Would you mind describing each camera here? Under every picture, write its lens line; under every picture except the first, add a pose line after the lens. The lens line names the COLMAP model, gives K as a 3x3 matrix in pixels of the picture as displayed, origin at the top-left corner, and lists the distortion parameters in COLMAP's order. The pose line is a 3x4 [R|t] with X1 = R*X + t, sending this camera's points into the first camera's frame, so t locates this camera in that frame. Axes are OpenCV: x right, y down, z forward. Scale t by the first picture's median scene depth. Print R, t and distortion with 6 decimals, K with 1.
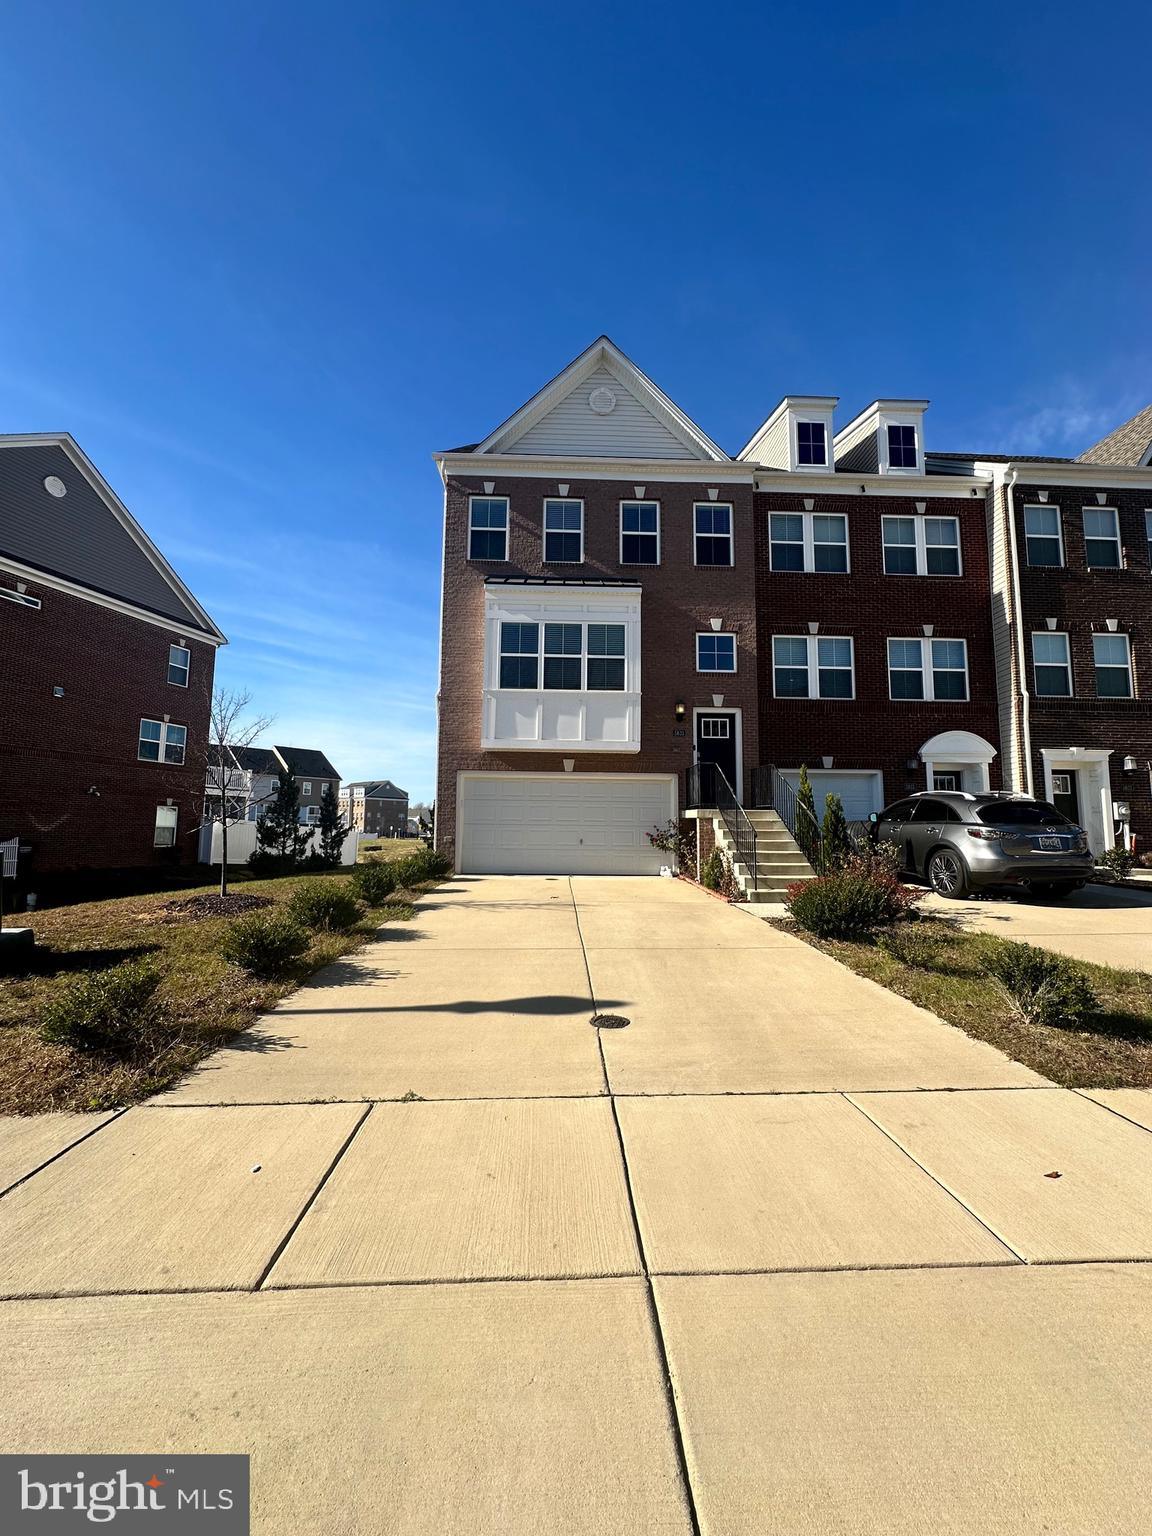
lens RADIAL K [[608.5, 0, 576.0], [0, 608.5, 768.0], [0, 0, 1]] dist [-0.010813, 0.007374]
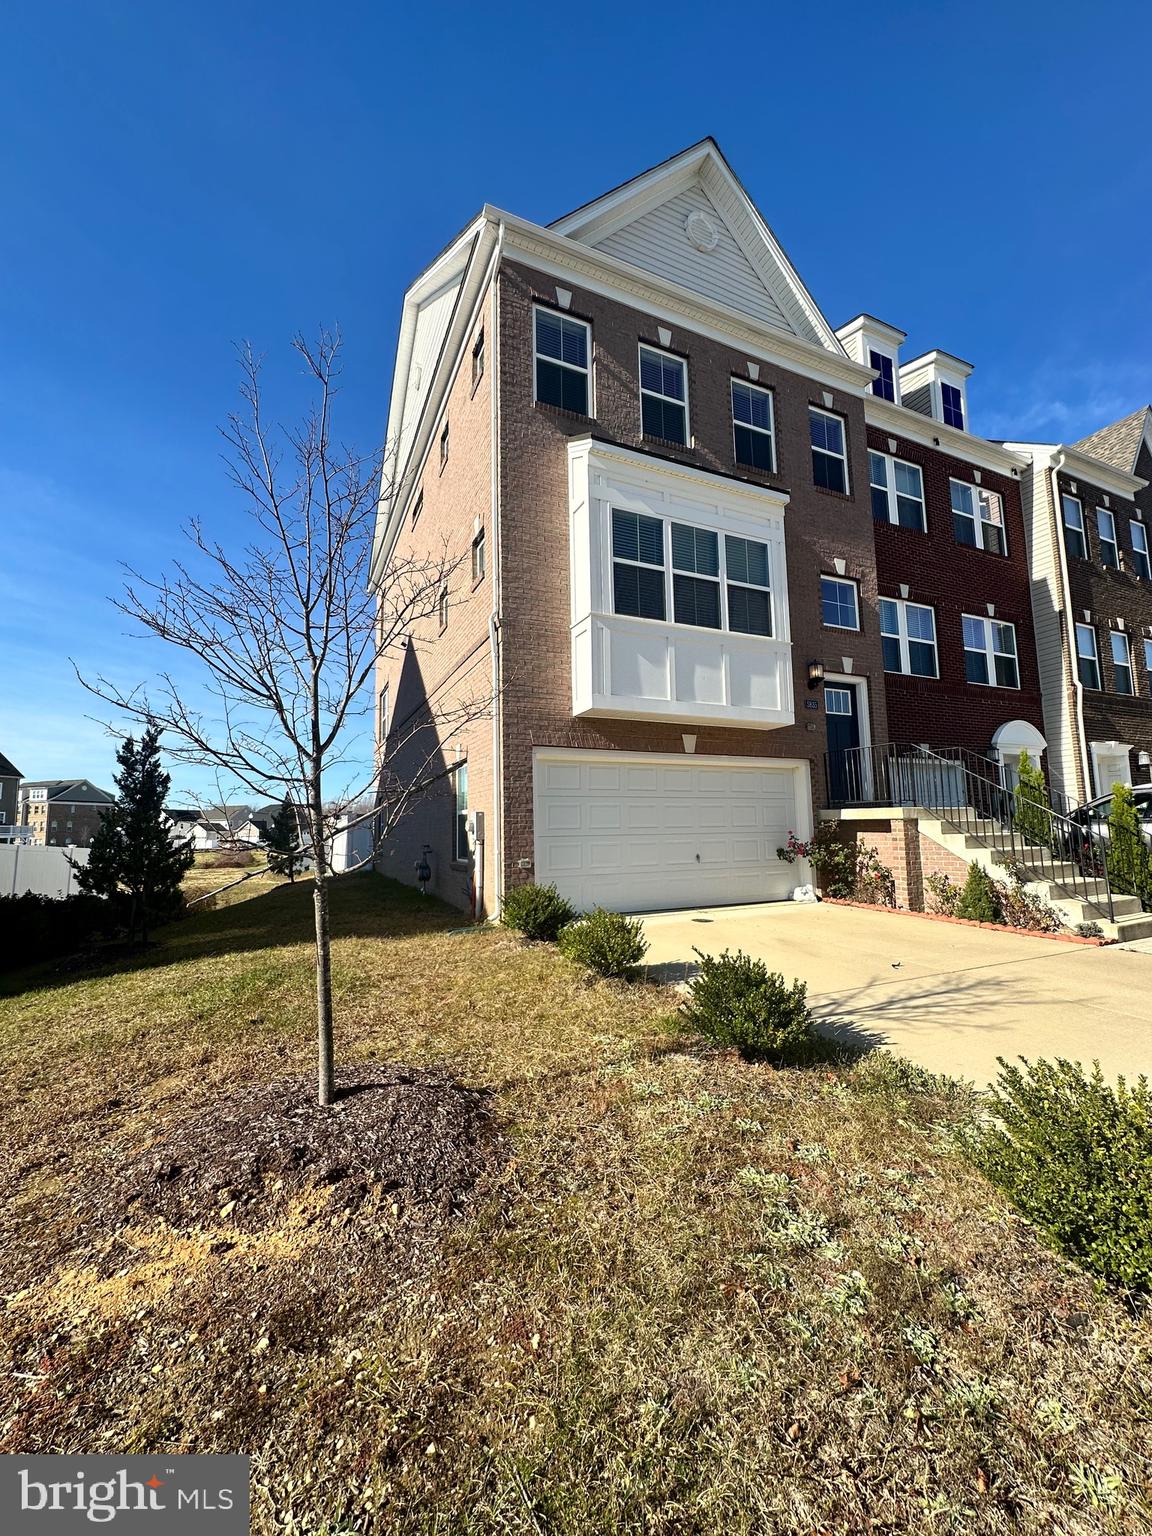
lens RADIAL K [[608.5, 0, 576.0], [0, 608.5, 768.0], [0, 0, 1]] dist [-0.010813, 0.007374]
pose [[0.923188, 0.014472, 0.384075, -0.362036], [-0.013180, 0.999895, -0.005996, 0.026641], [-0.384122, 0.000474, 0.923282, 0.414180]]
